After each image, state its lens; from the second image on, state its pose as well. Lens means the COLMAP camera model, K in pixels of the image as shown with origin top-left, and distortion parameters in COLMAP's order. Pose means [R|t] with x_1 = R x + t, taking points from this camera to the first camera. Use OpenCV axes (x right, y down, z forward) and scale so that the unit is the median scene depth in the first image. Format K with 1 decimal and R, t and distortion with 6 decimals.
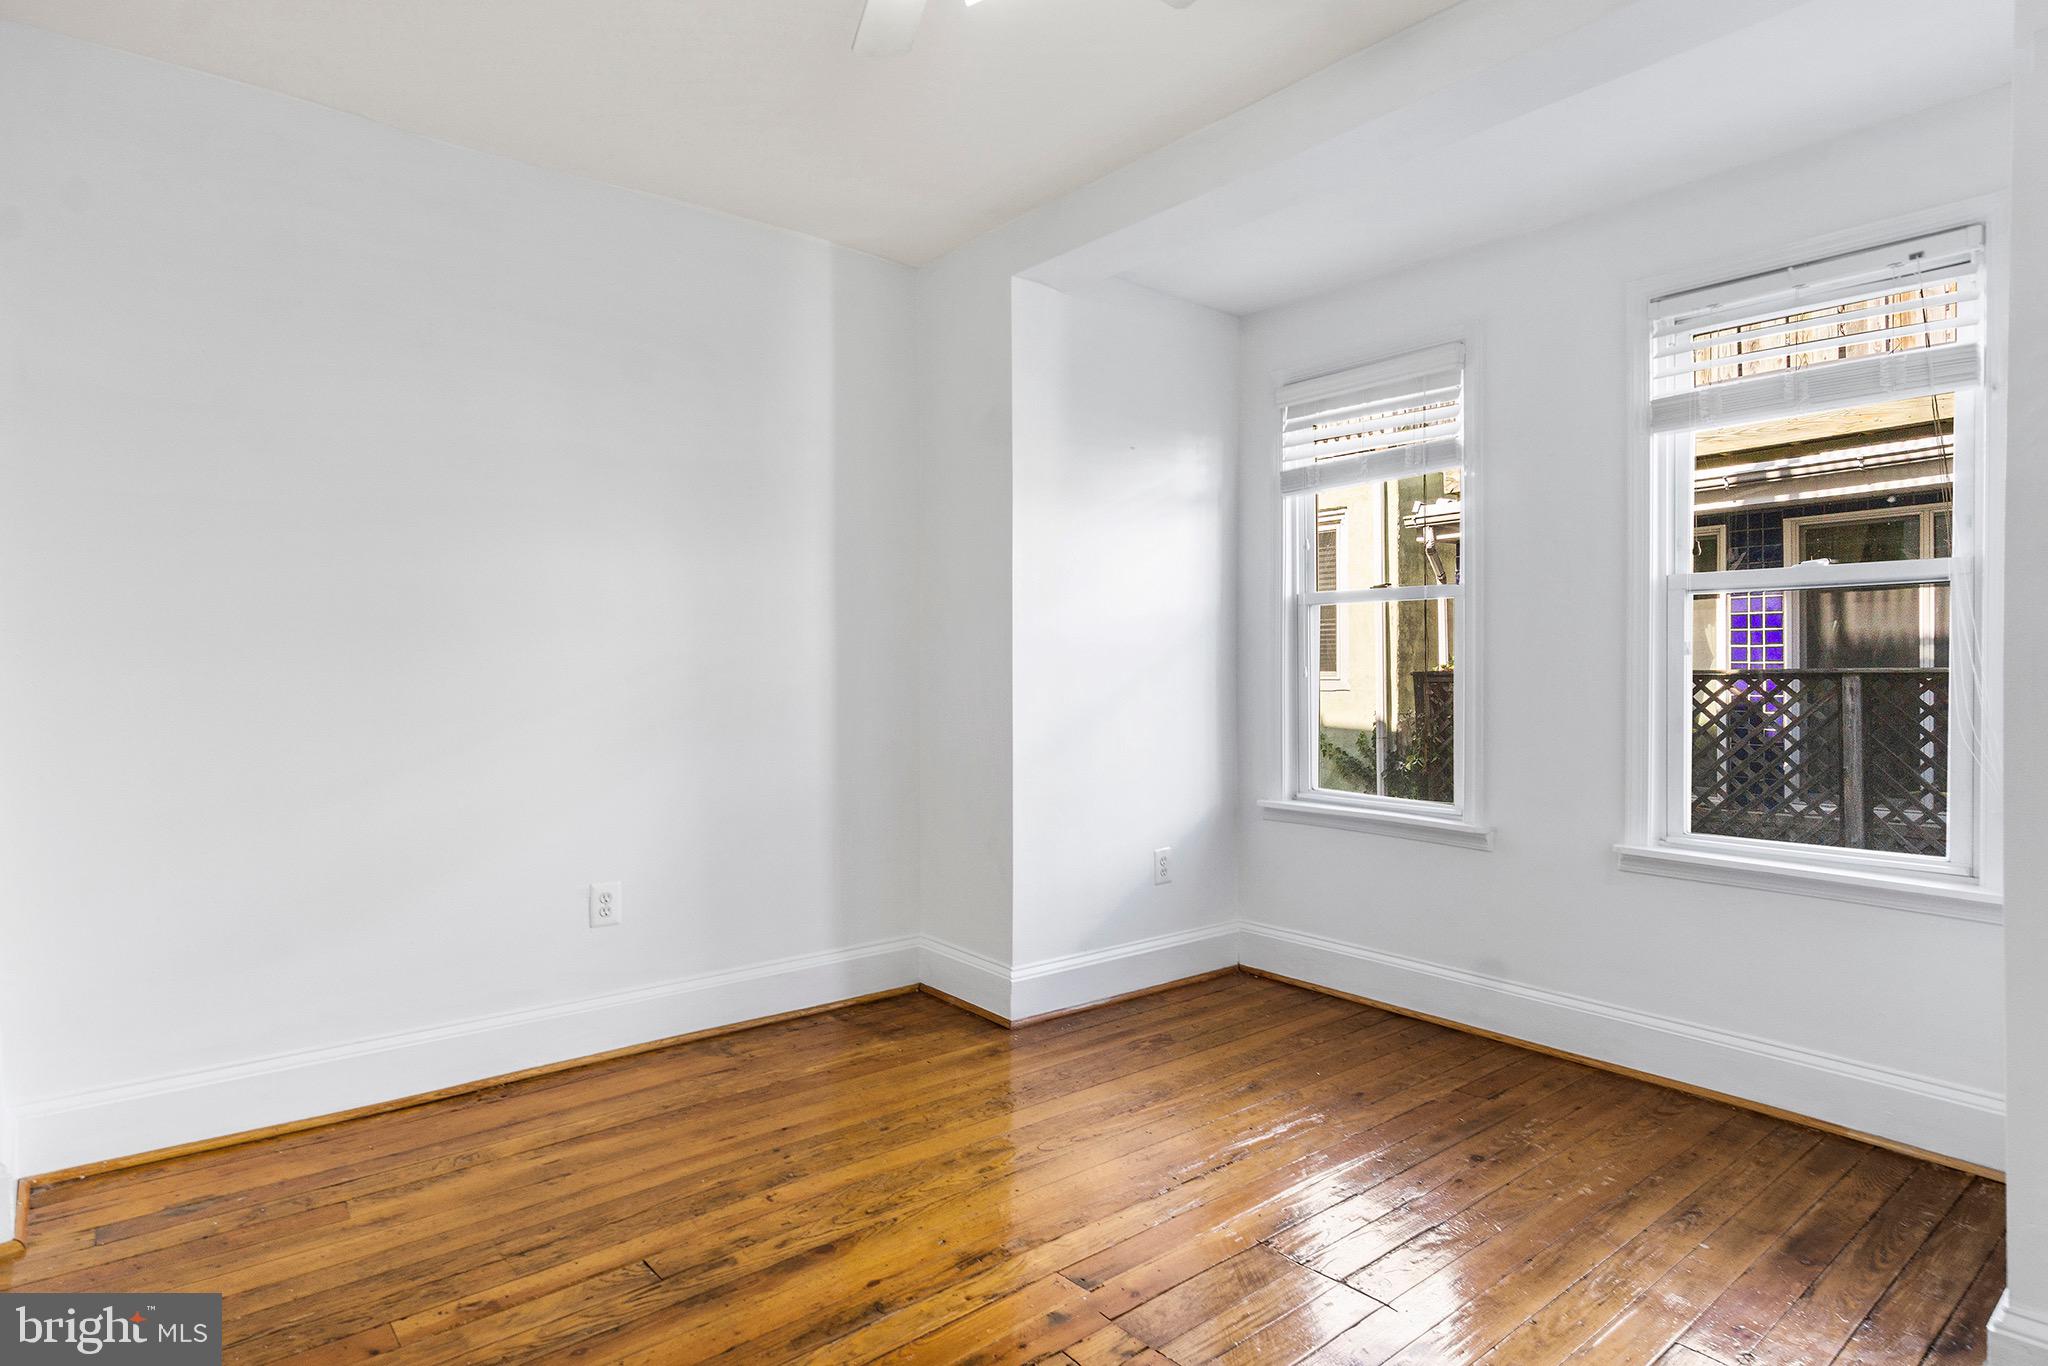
lens RADIAL K [[1062.8, 0, 1011.4], [0, 1062.8, 668.0], [0, 0, 1]] dist [-0.003500, -0.000993]
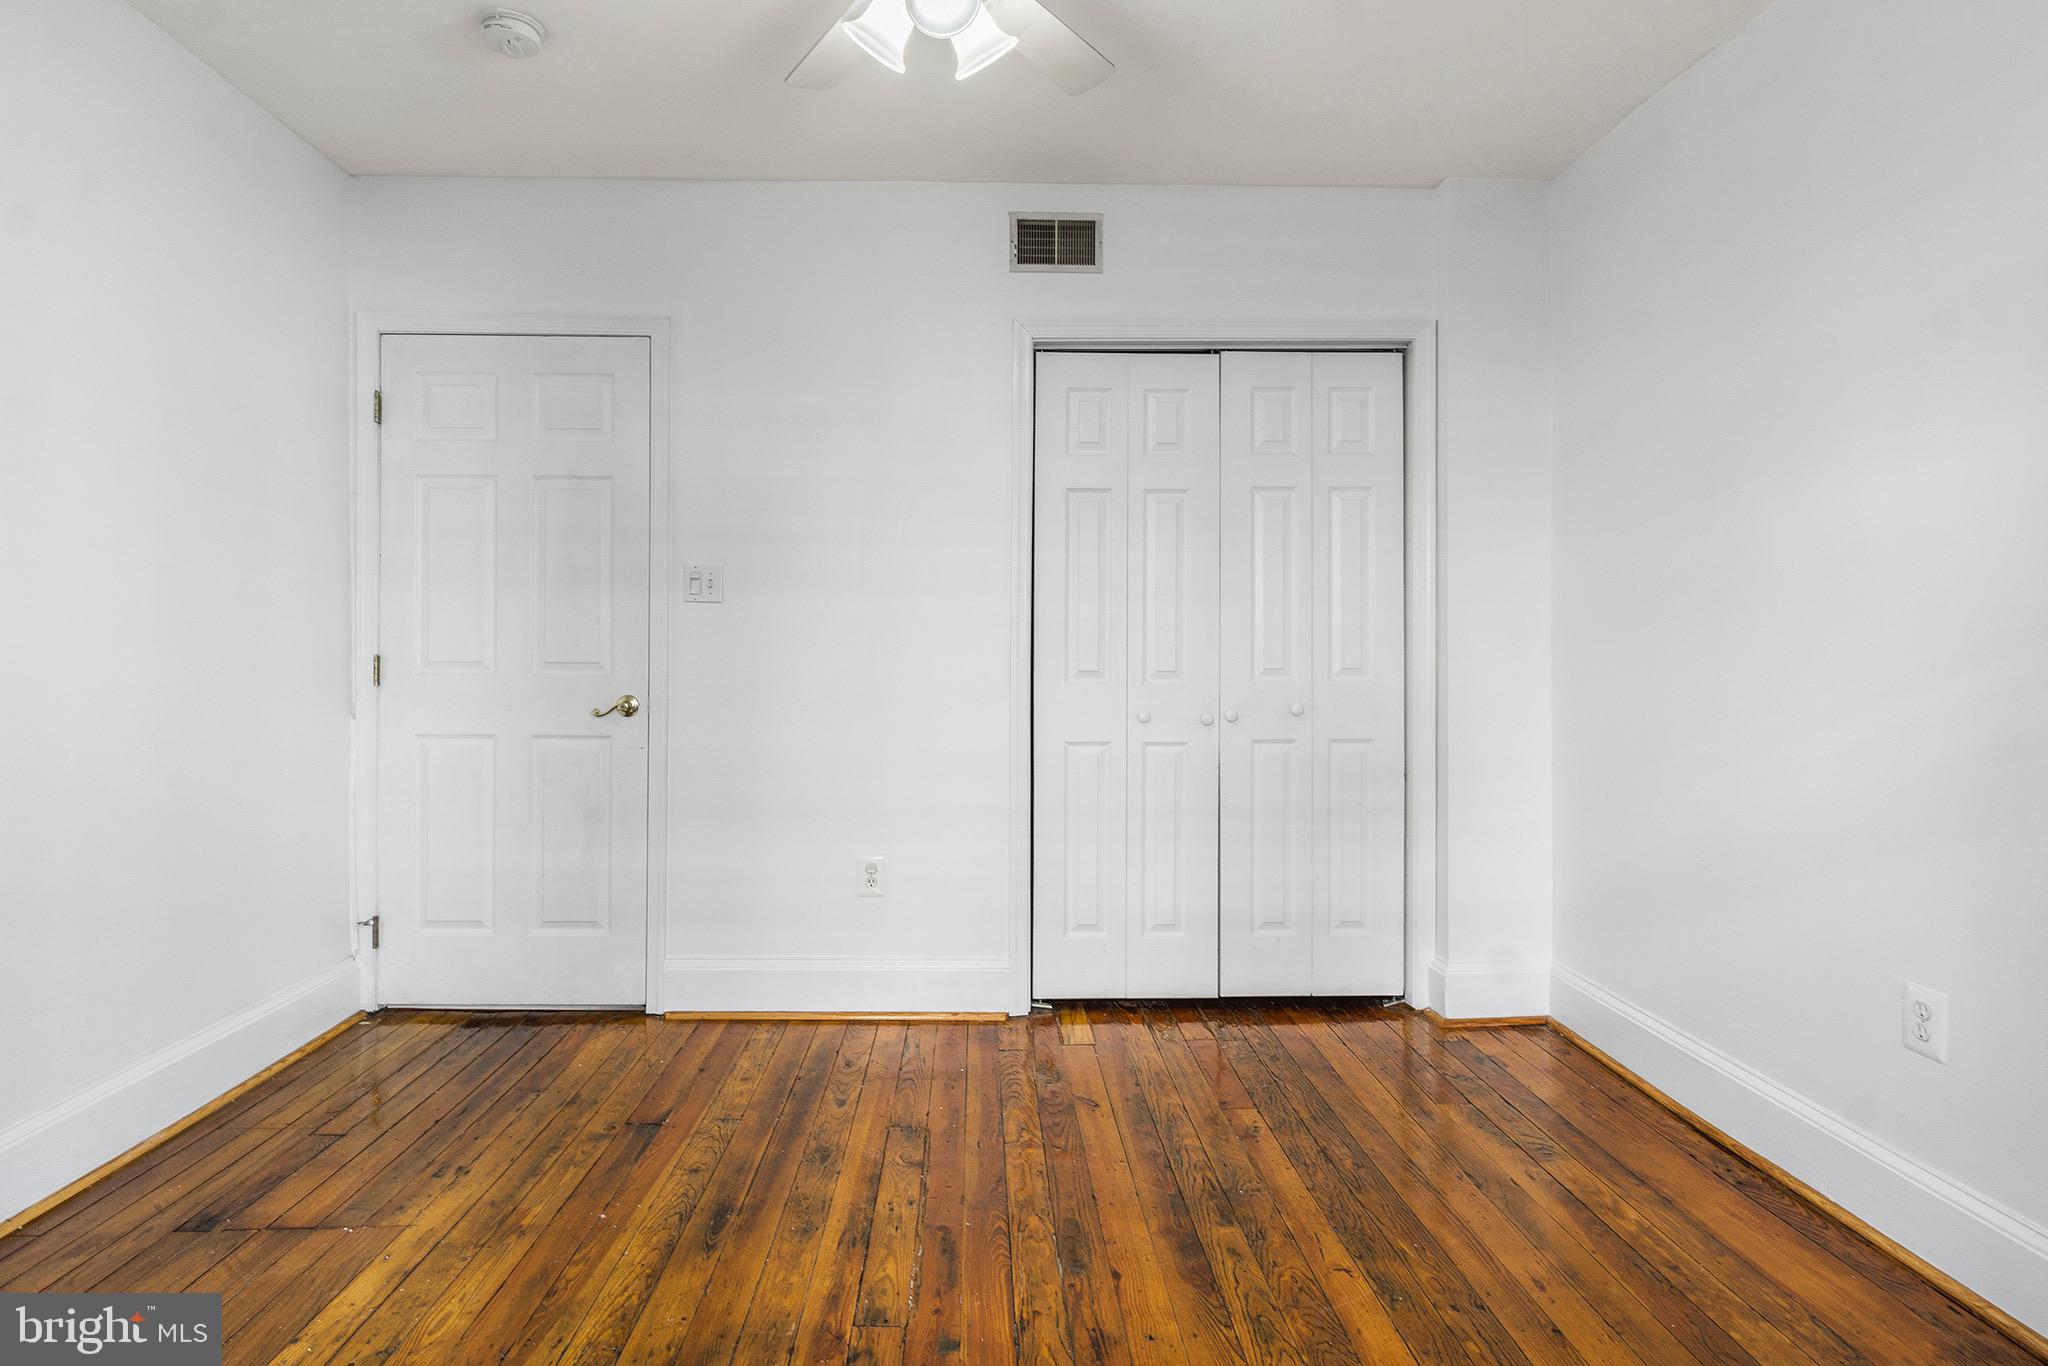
lens RADIAL K [[1108.6, 0, 1014.1], [0, 1108.6, 641.4], [0, 0, 1]] dist [0.005204, -0.000548]
pose [[-0.599600, -0.001797, -0.800298, 0.617803], [-0.003271, 0.999995, 0.000205, -0.000946], [0.800293, 0.002741, -0.599603, 1.277008]]
